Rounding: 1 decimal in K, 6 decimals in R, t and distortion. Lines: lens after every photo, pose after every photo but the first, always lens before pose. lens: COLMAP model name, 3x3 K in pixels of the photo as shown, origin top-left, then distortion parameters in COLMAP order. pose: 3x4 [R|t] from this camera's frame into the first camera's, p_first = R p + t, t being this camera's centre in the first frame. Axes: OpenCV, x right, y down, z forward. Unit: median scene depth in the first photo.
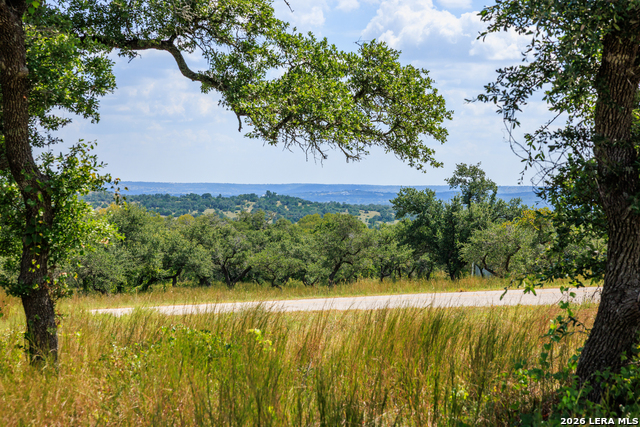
lens RADIAL K [[1241.0, 0, 320.0], [0, 1241.0, 213.5], [0, 0, 1]] dist [0.027792, 0.123490]
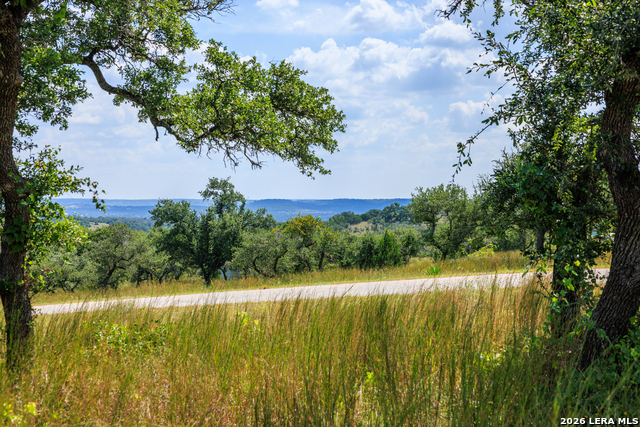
lens RADIAL K [[1117.4, 0, 320.0], [0, 1117.4, 213.5], [0, 0, 1]] dist [-0.054646, -0.274745]
pose [[0.959013, -0.008517, 0.283234, -0.203312], [0.012032, 0.999871, -0.010675, 0.009808], [-0.283107, 0.013645, 0.958991, 0.020394]]
